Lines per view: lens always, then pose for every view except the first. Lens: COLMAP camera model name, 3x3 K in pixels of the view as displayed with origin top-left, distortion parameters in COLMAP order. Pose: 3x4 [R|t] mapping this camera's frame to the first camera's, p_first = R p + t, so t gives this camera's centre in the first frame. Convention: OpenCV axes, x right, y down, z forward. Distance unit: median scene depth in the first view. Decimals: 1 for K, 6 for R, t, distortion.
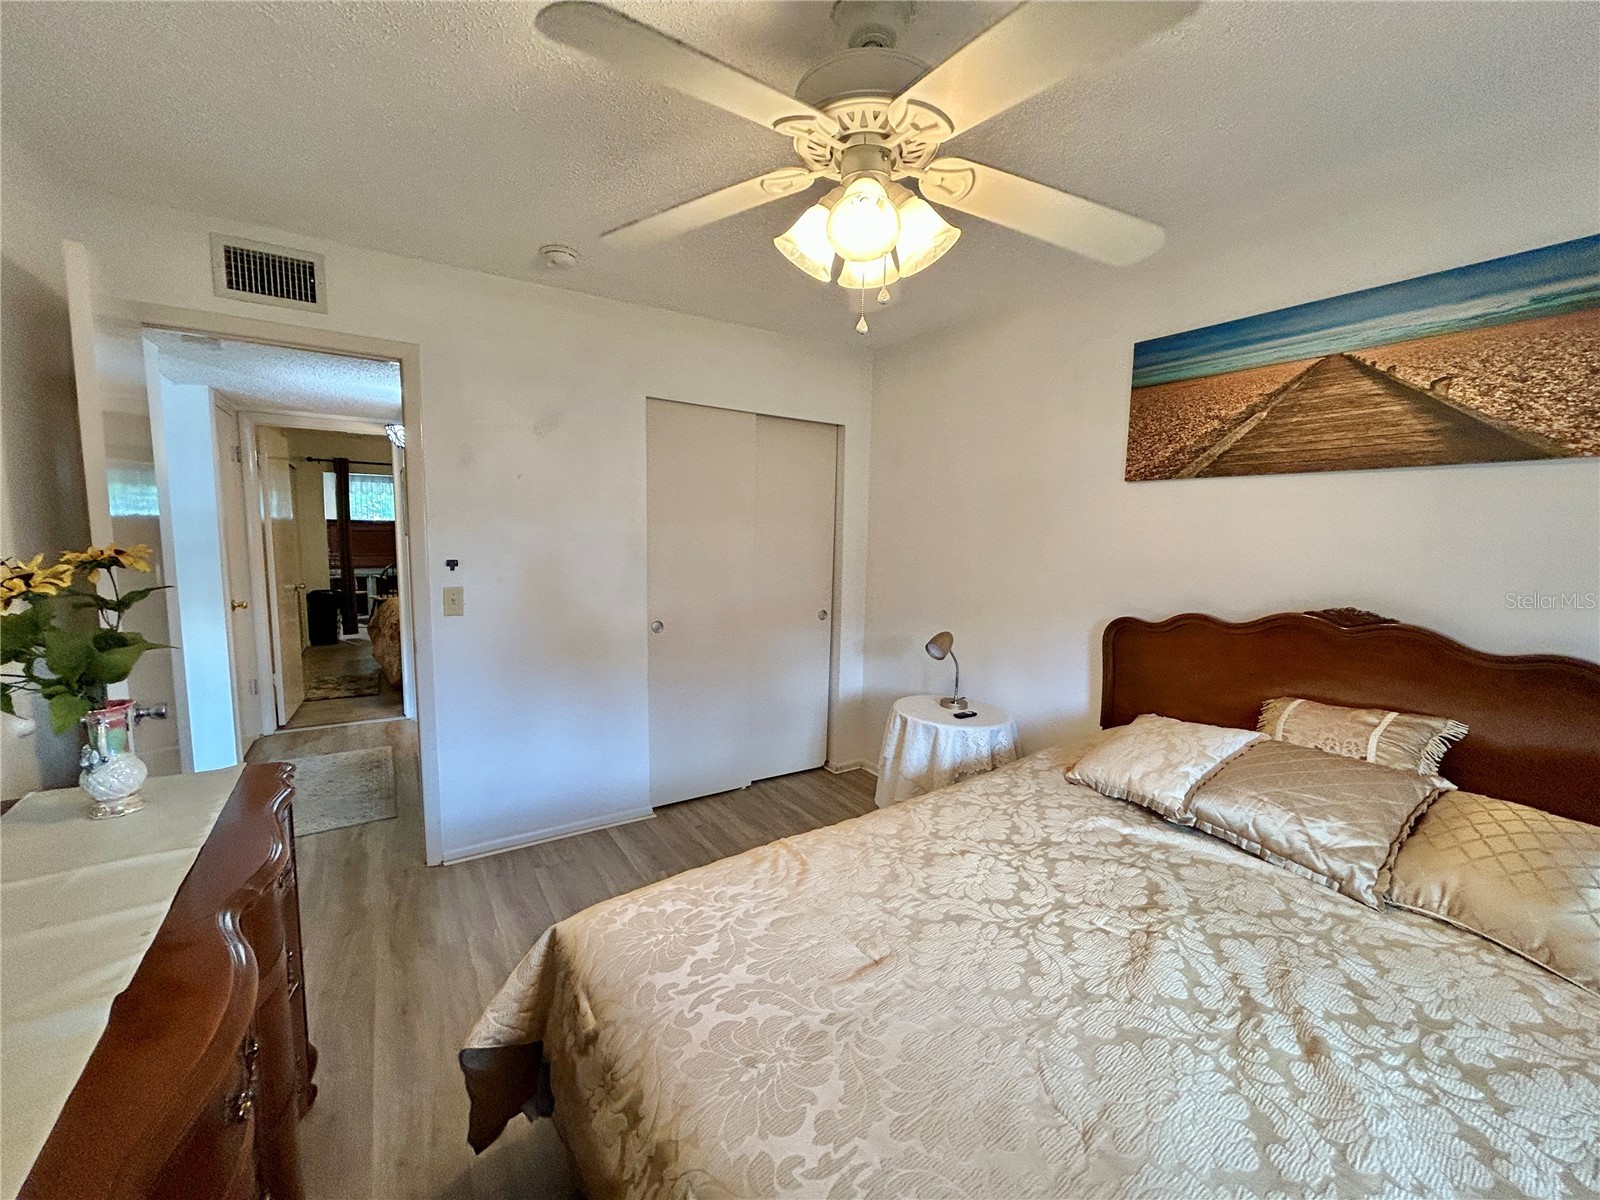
lens RADIAL K [[643.0, 0, 795.8], [0, 643.0, 594.8], [0, 0, 1]] dist [-0.001132, 0.000843]
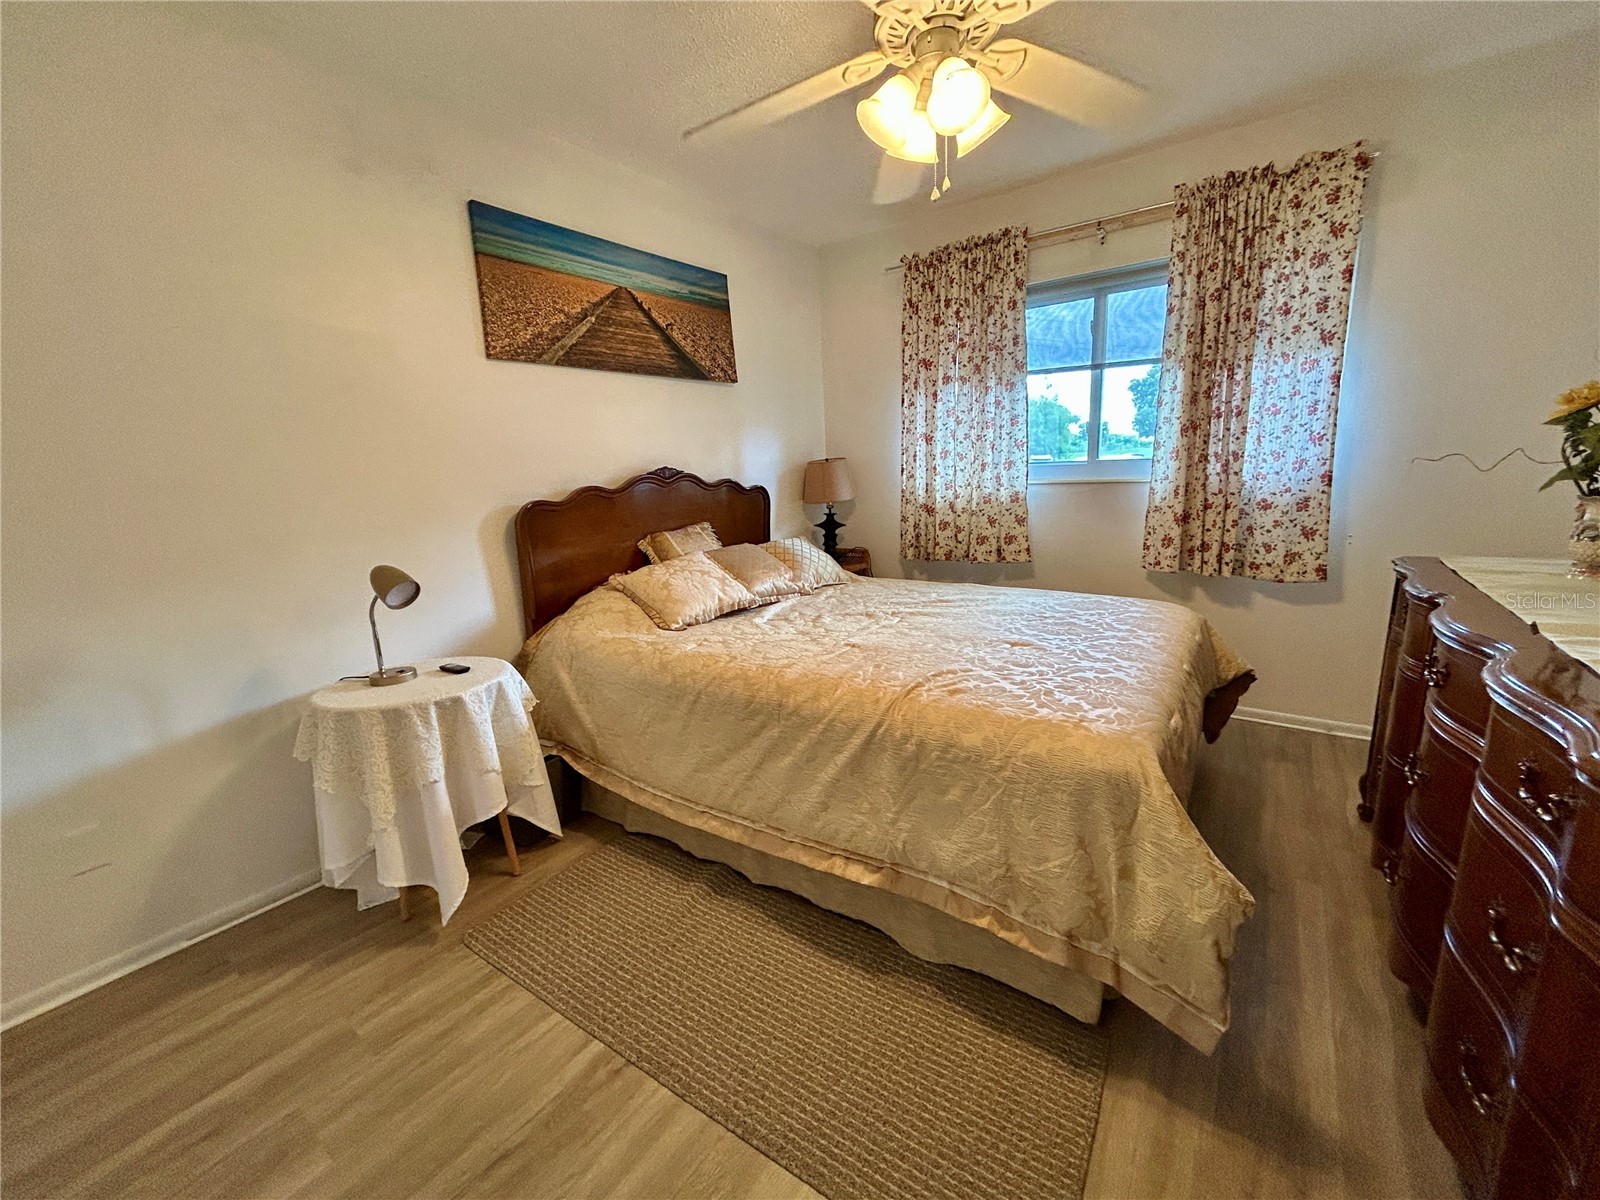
lens RADIAL K [[643.0, 0, 798.0], [0, 643.0, 594.3], [0, 0, 1]] dist [-0.001132, 0.000843]
pose [[-0.349144, -0.190348, 0.917533, -0.711772], [0.132396, 0.959309, 0.249395, -0.027655], [-0.927669, 0.208552, -0.309736, 1.207100]]
